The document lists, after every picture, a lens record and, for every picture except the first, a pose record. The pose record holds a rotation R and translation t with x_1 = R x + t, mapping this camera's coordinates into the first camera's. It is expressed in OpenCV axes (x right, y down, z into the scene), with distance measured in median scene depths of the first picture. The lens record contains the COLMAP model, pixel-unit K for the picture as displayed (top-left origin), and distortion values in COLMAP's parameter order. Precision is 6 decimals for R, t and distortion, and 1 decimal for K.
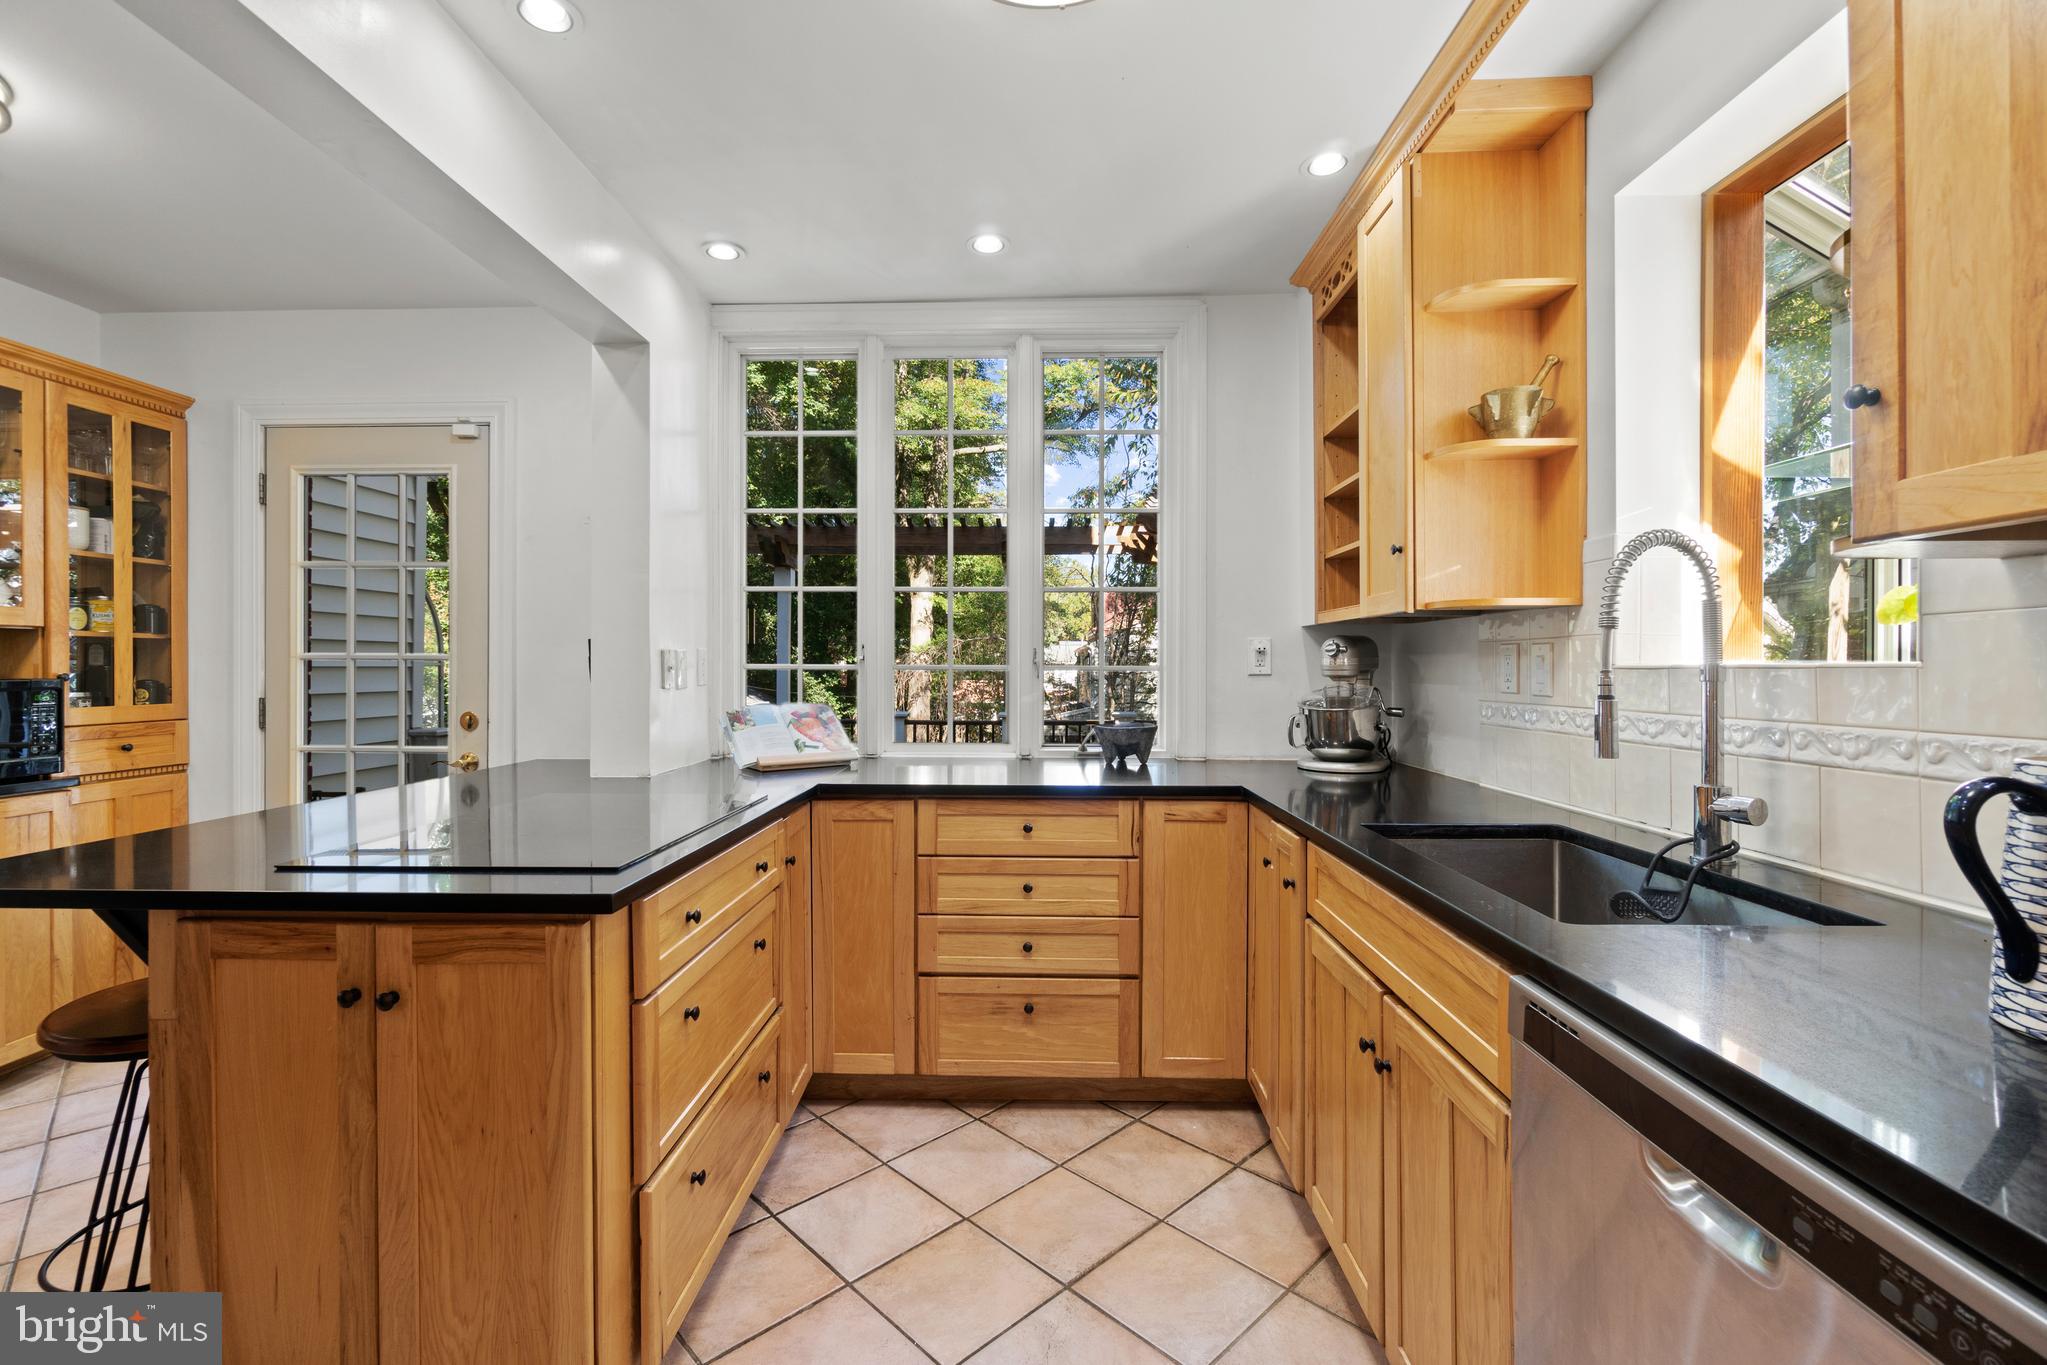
lens RADIAL K [[895.1, 0, 1016.7], [0, 895.1, 677.9], [0, 0, 1]] dist [-0.003337, -0.000353]
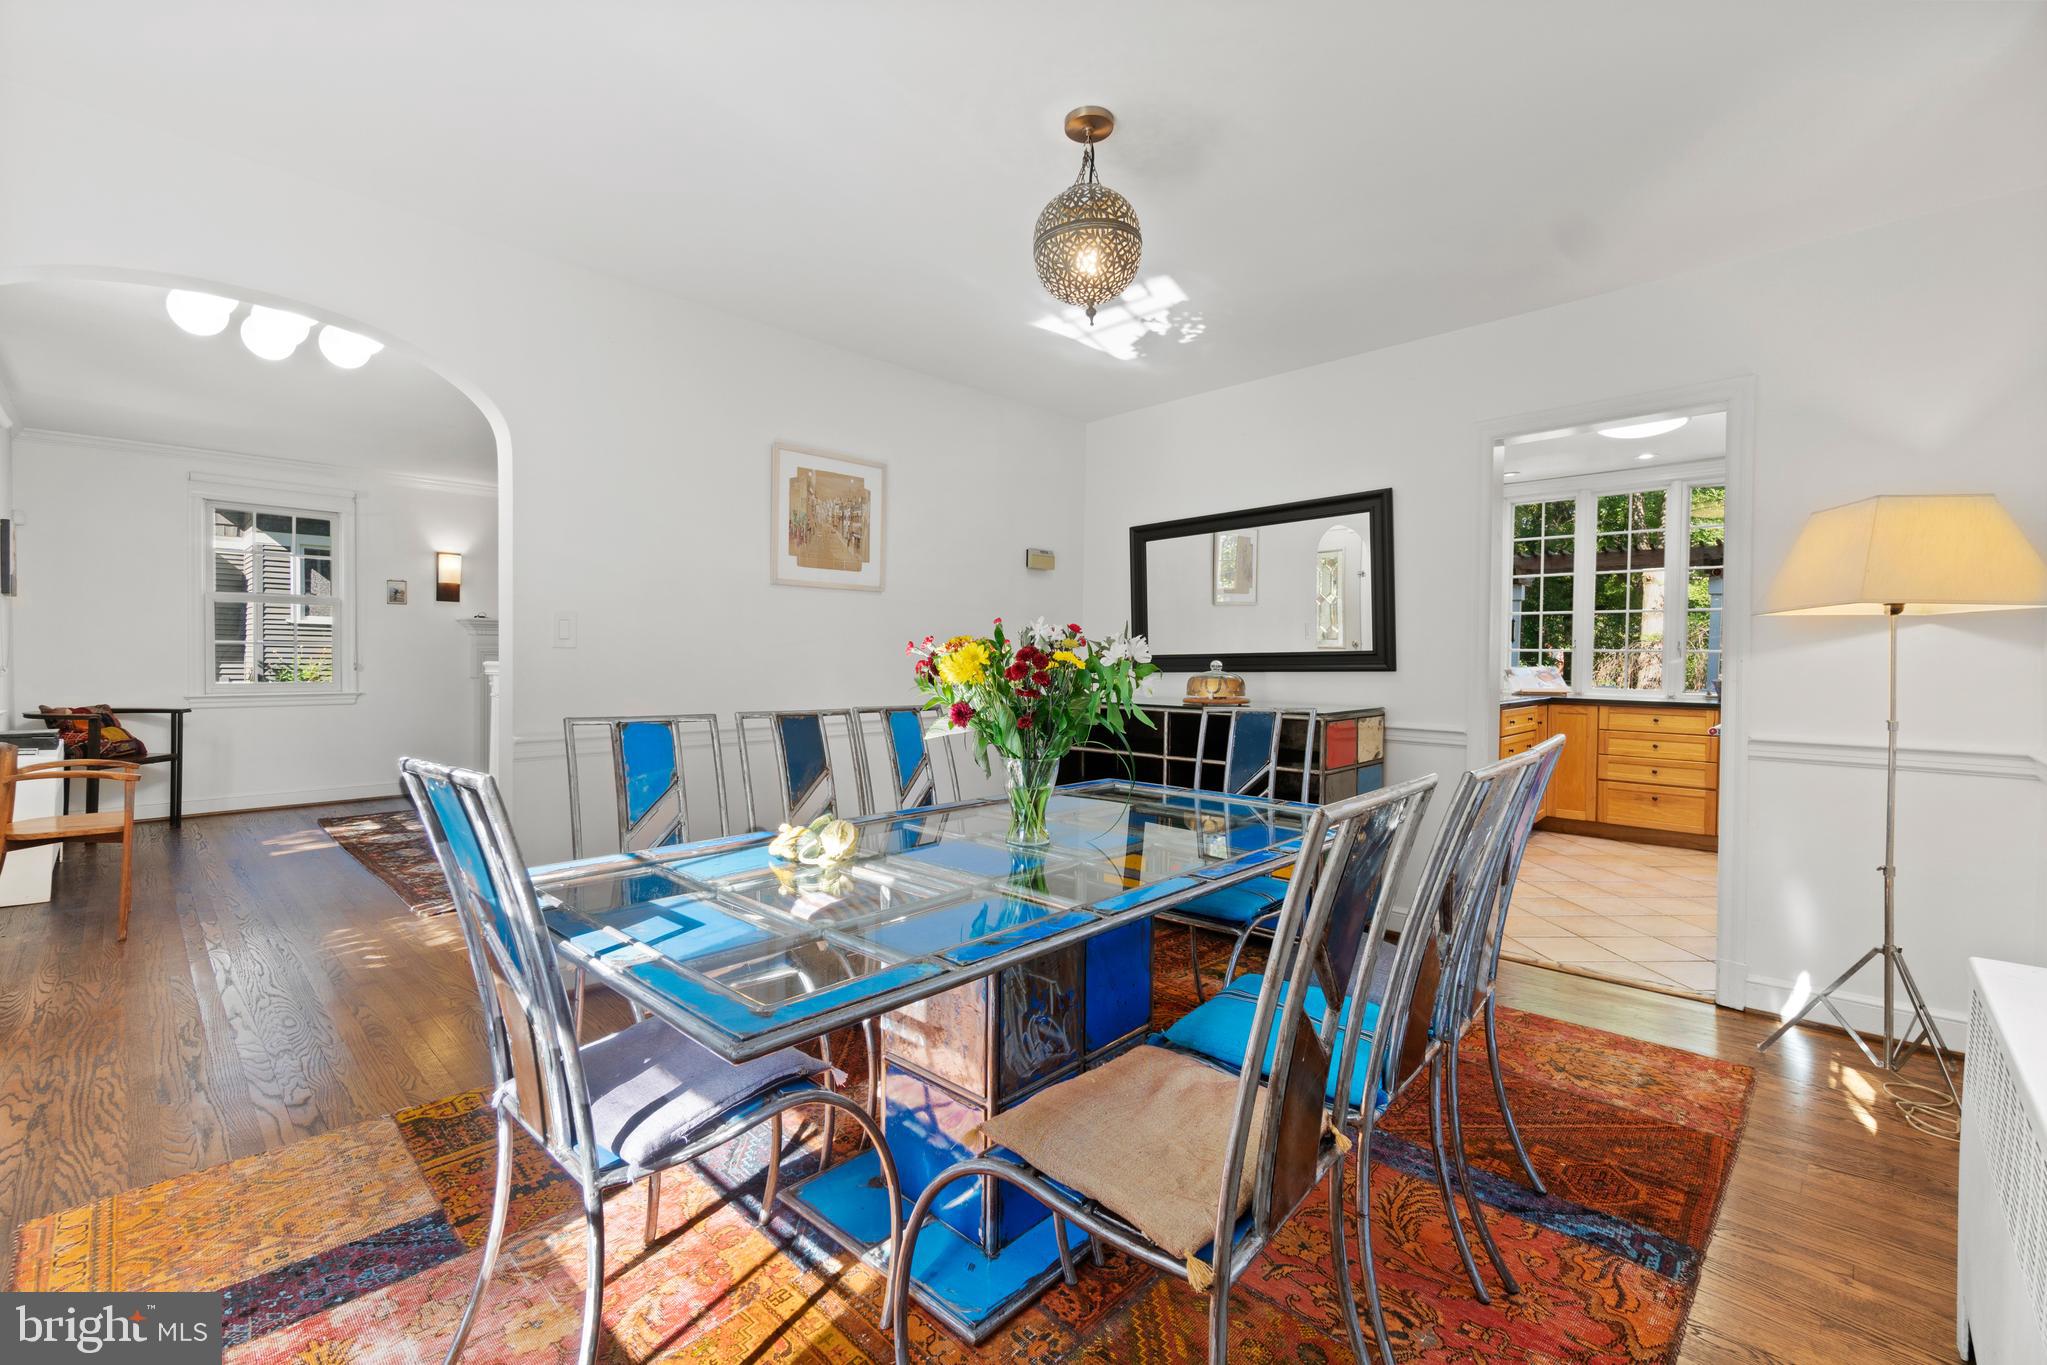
lens RADIAL K [[895.1, 0, 1012.6], [0, 895.1, 671.9], [0, 0, 1]] dist [-0.003337, -0.000353]
pose [[0.736343, 0.015950, -0.676420, 0.340820], [-0.012358, 0.999872, 0.010124, 0.042662], [0.676495, 0.000904, 0.736446, -1.772635]]
